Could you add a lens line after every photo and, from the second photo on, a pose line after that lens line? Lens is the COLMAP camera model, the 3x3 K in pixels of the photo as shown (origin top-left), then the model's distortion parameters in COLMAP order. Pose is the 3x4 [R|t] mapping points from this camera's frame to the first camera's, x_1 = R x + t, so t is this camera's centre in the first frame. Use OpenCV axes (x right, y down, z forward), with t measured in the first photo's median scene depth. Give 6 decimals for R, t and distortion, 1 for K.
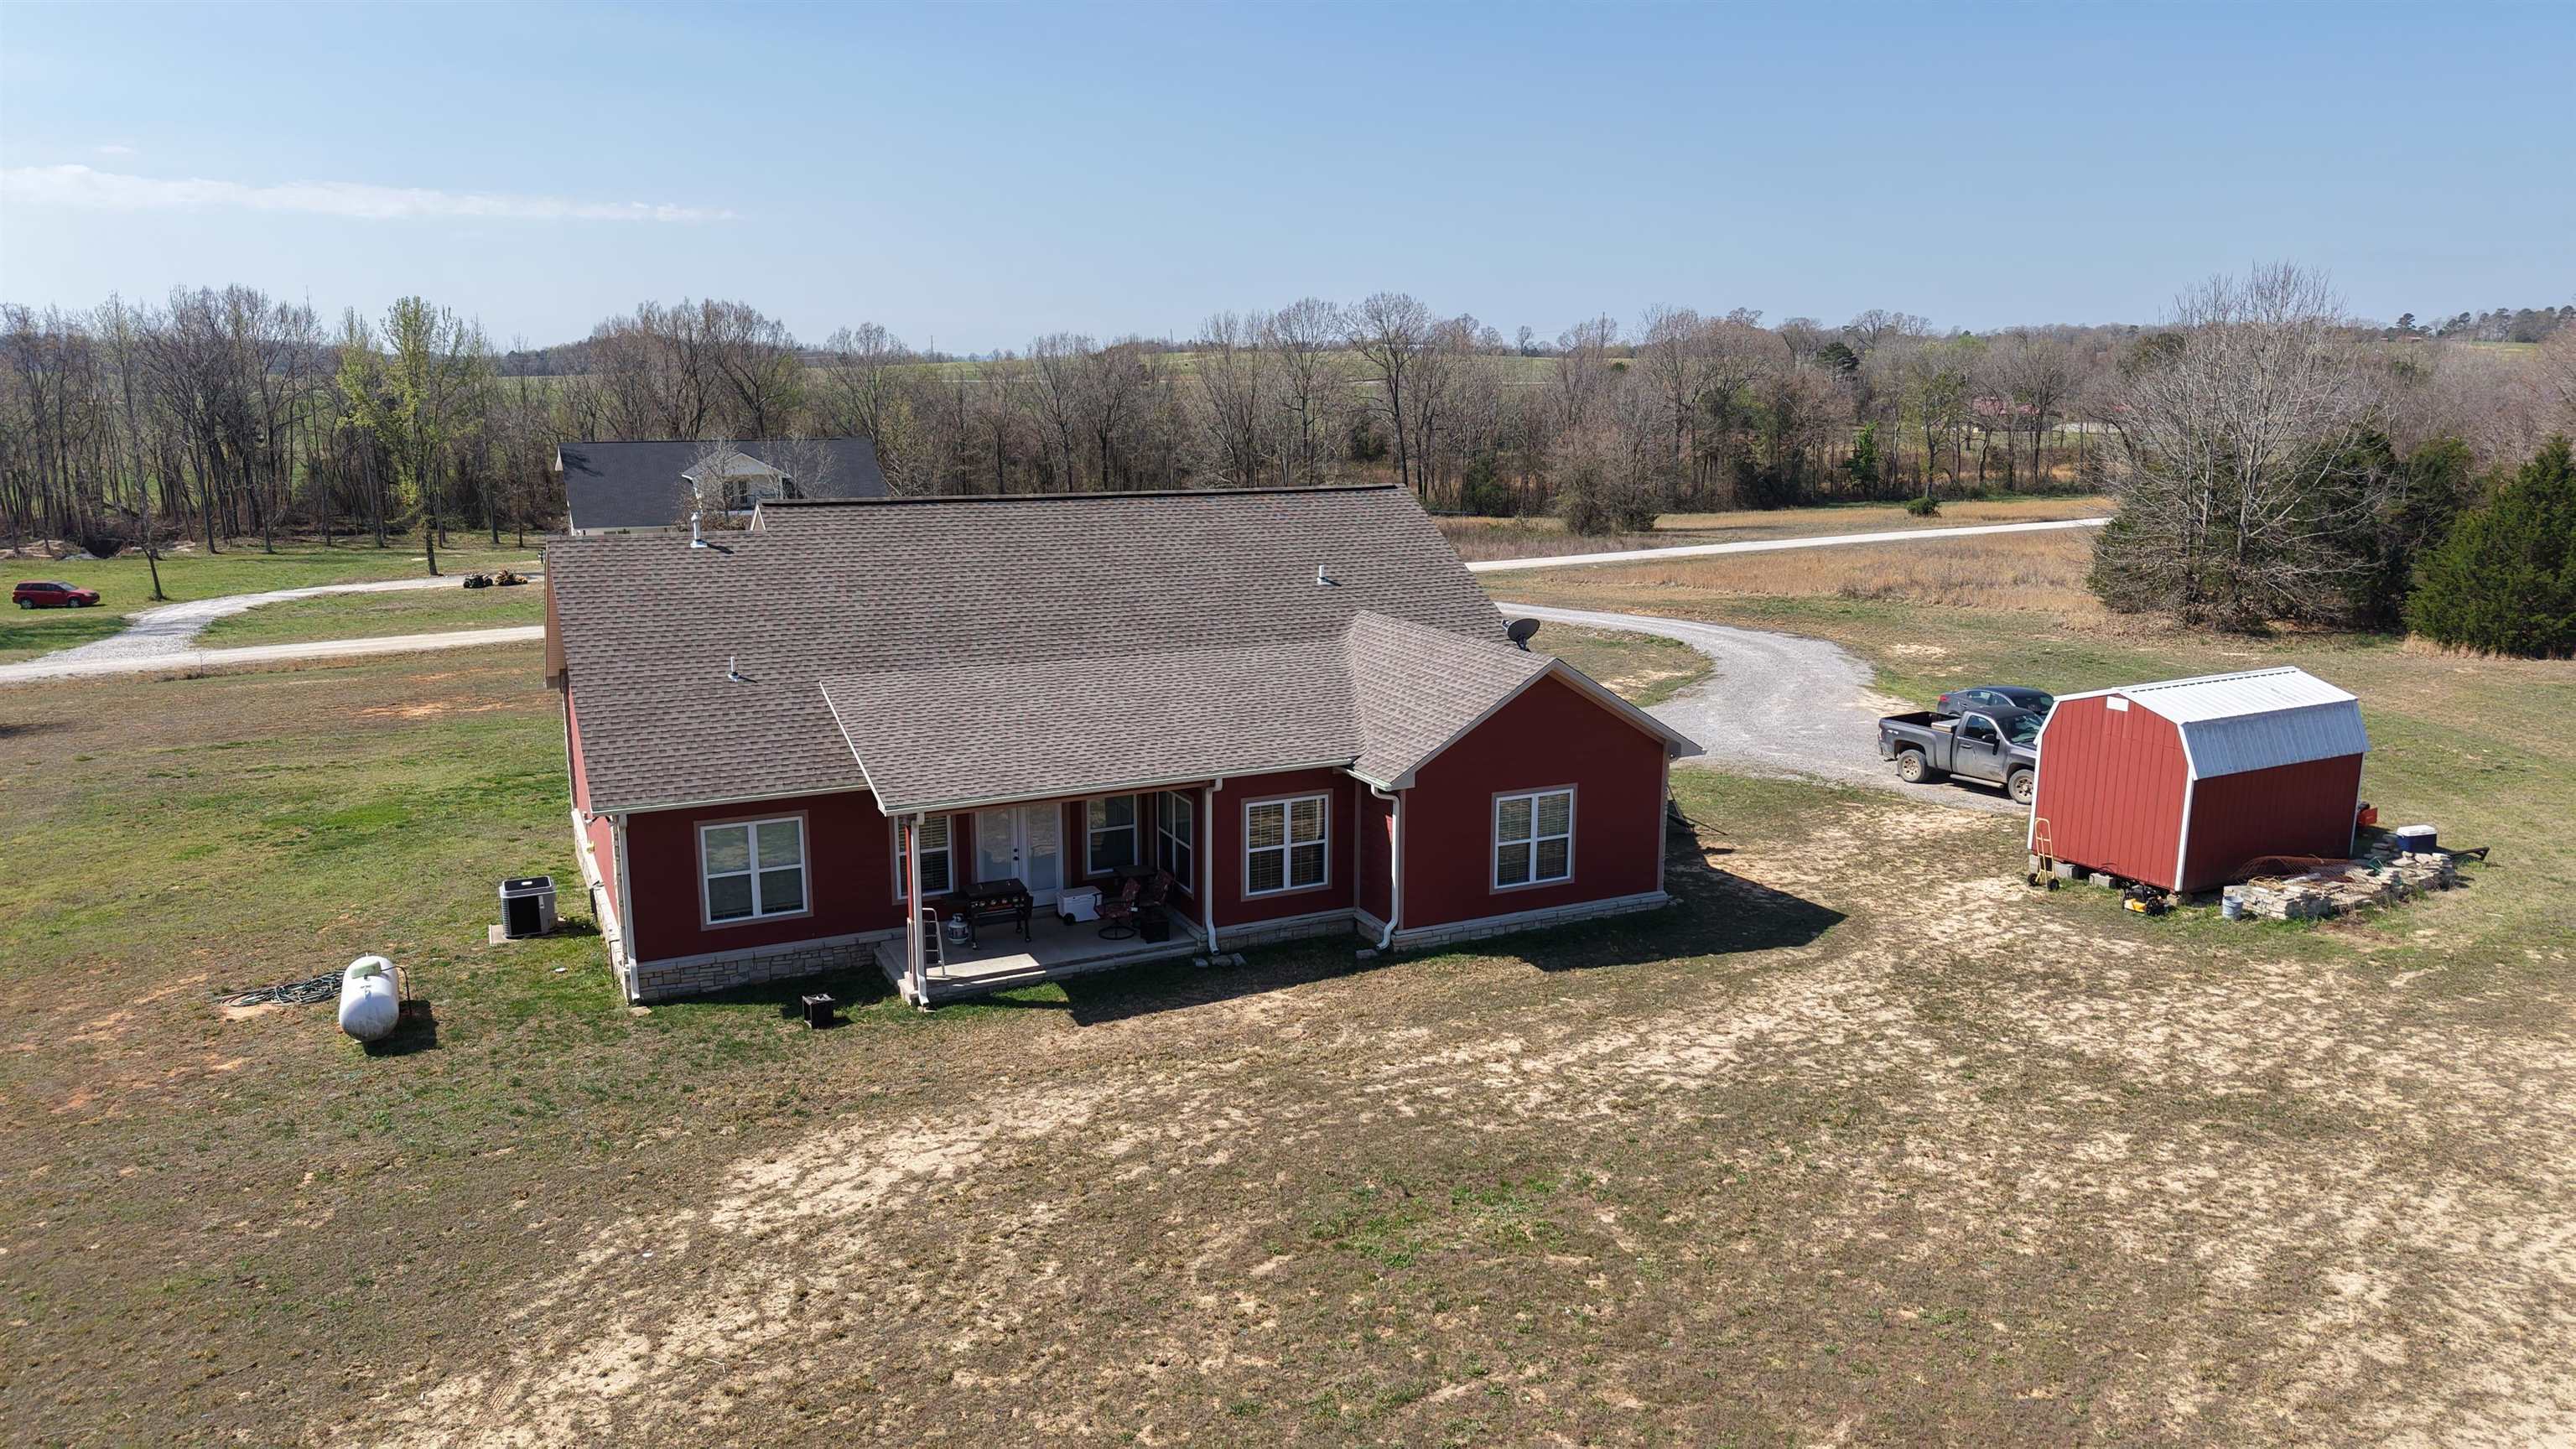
lens RADIAL K [[1703.7, 0, 1266.4], [0, 1703.7, 720.1], [0, 0, 1]] dist [-0.051266, 0.029878]
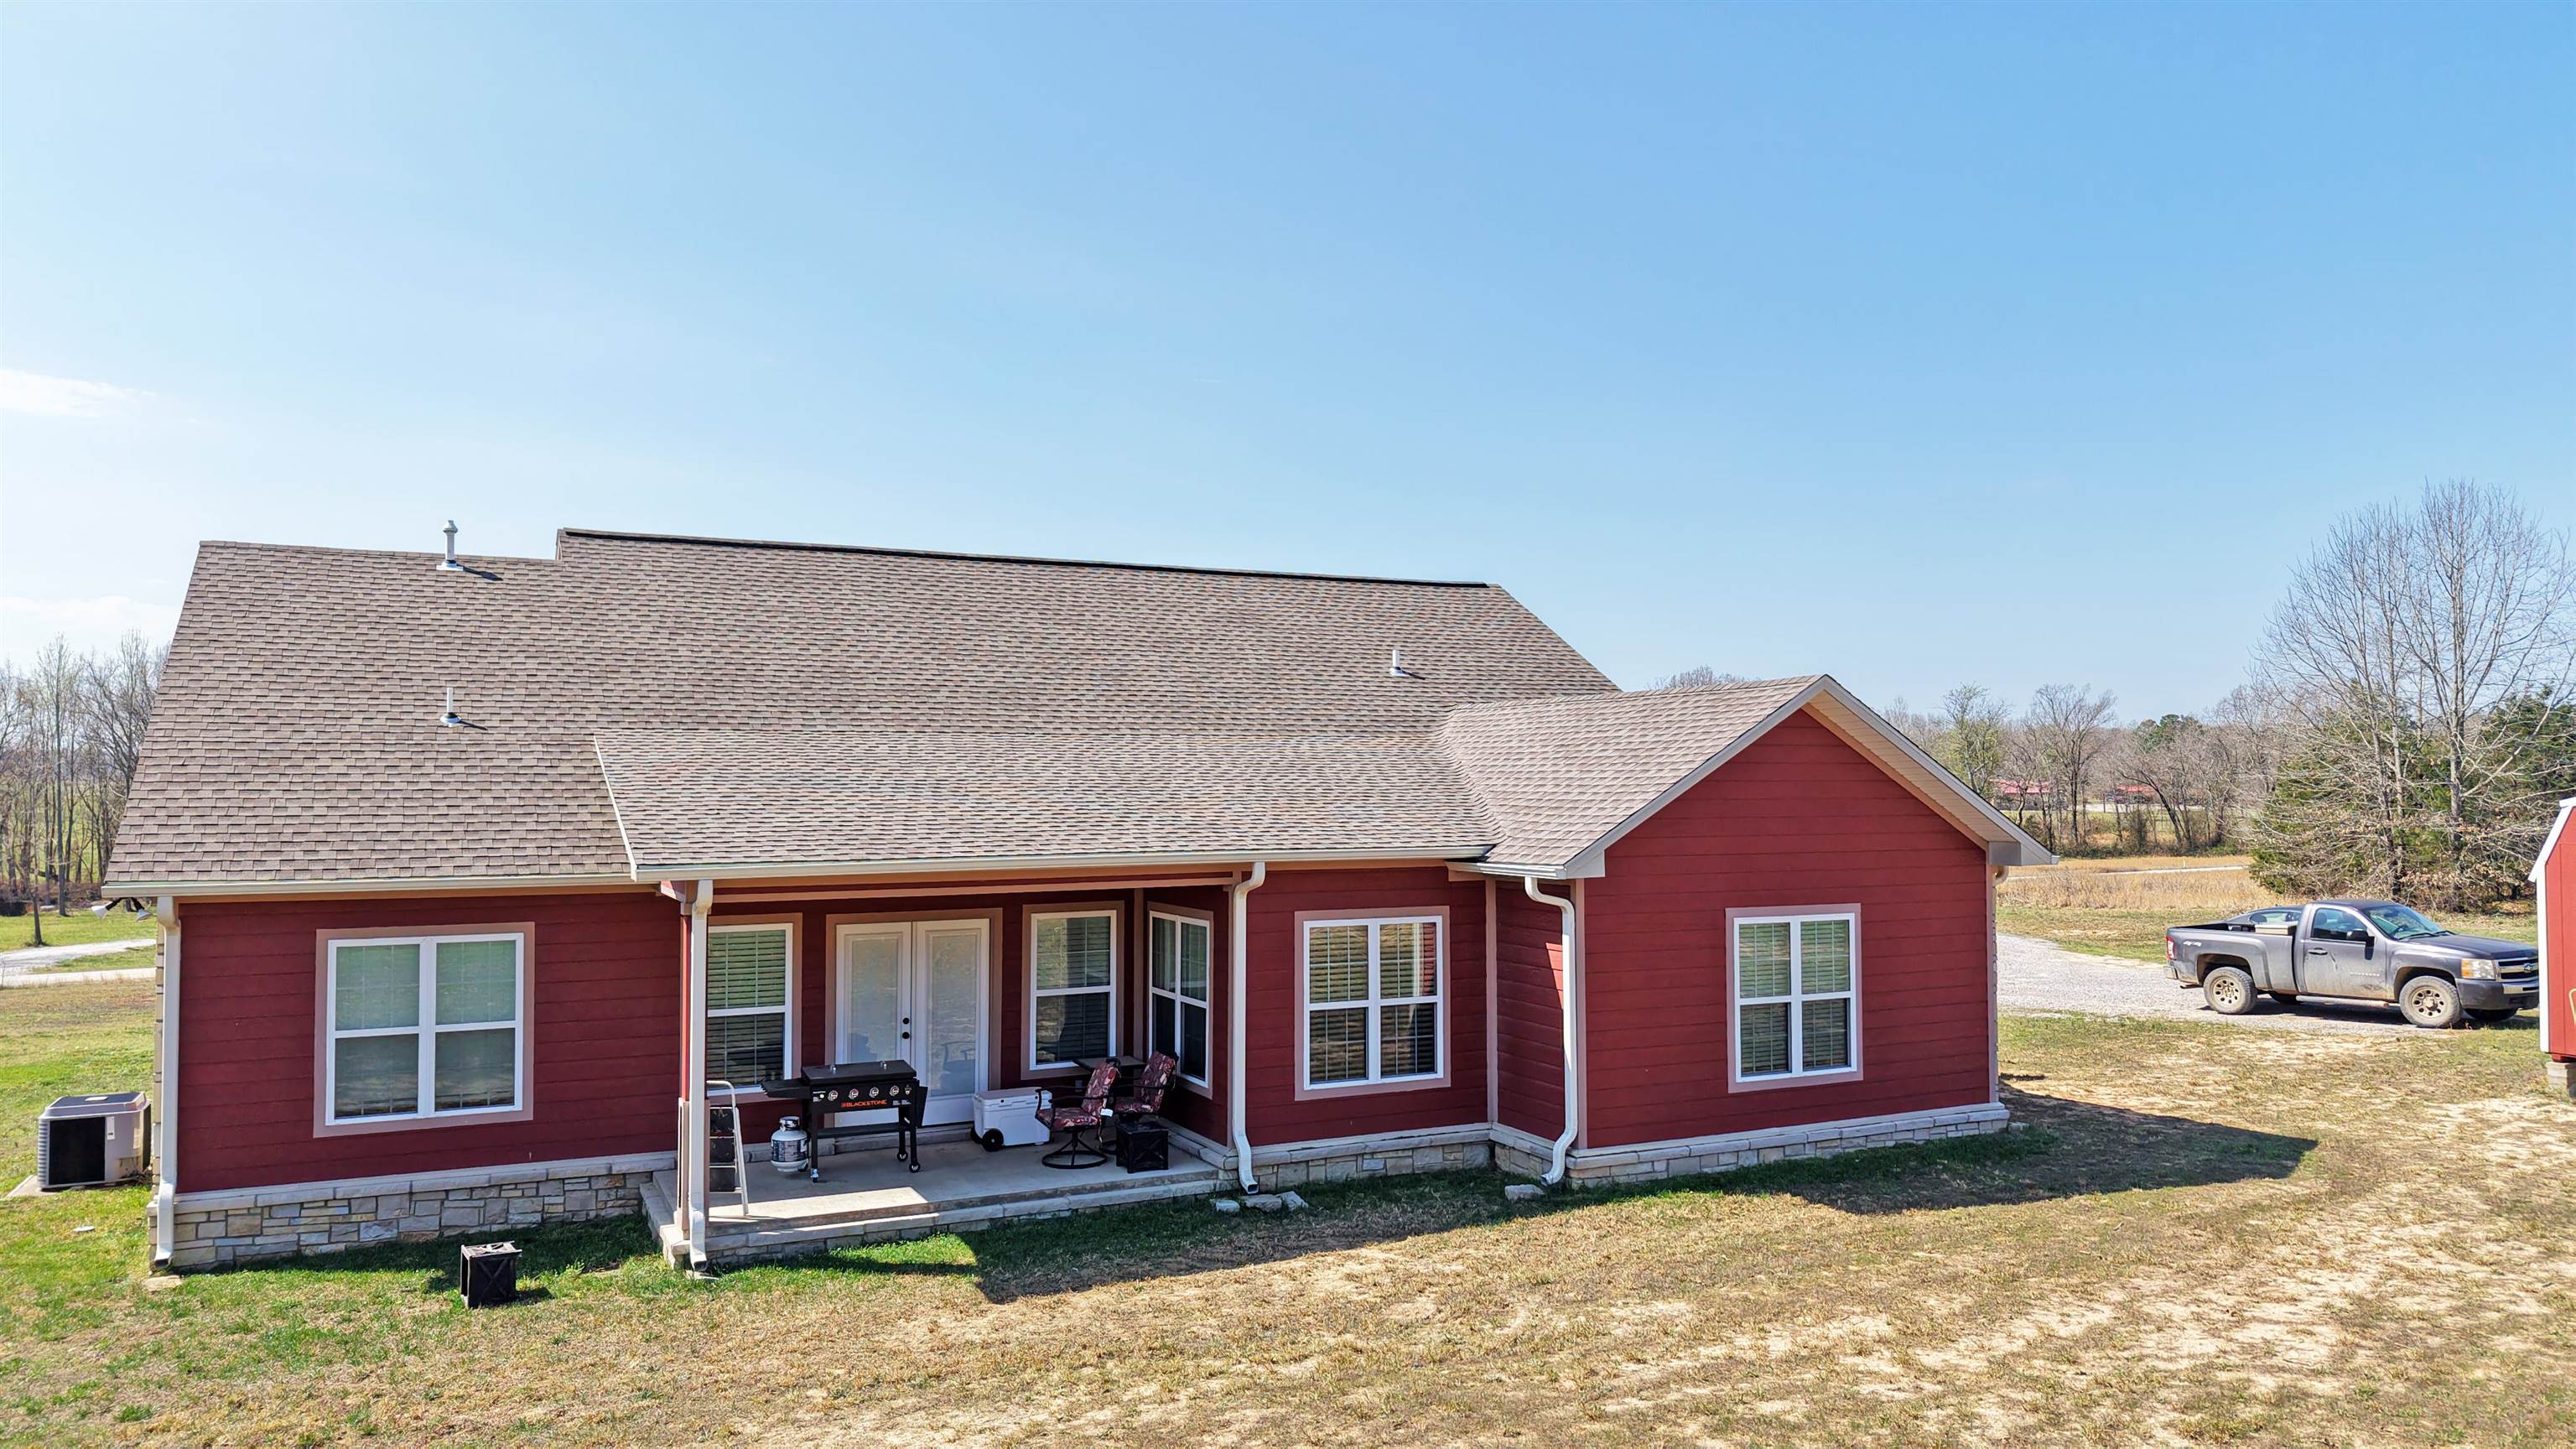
lens RADIAL K [[1703.7, 0, 1266.4], [0, 1703.7, 720.1], [0, 0, 1]] dist [-0.051266, 0.029878]
pose [[0.999991, 0.000089, 0.004320, -0.027986], [0.000962, 0.970133, -0.242573, 0.124474], [-0.004213, 0.242575, 0.970124, 0.435338]]
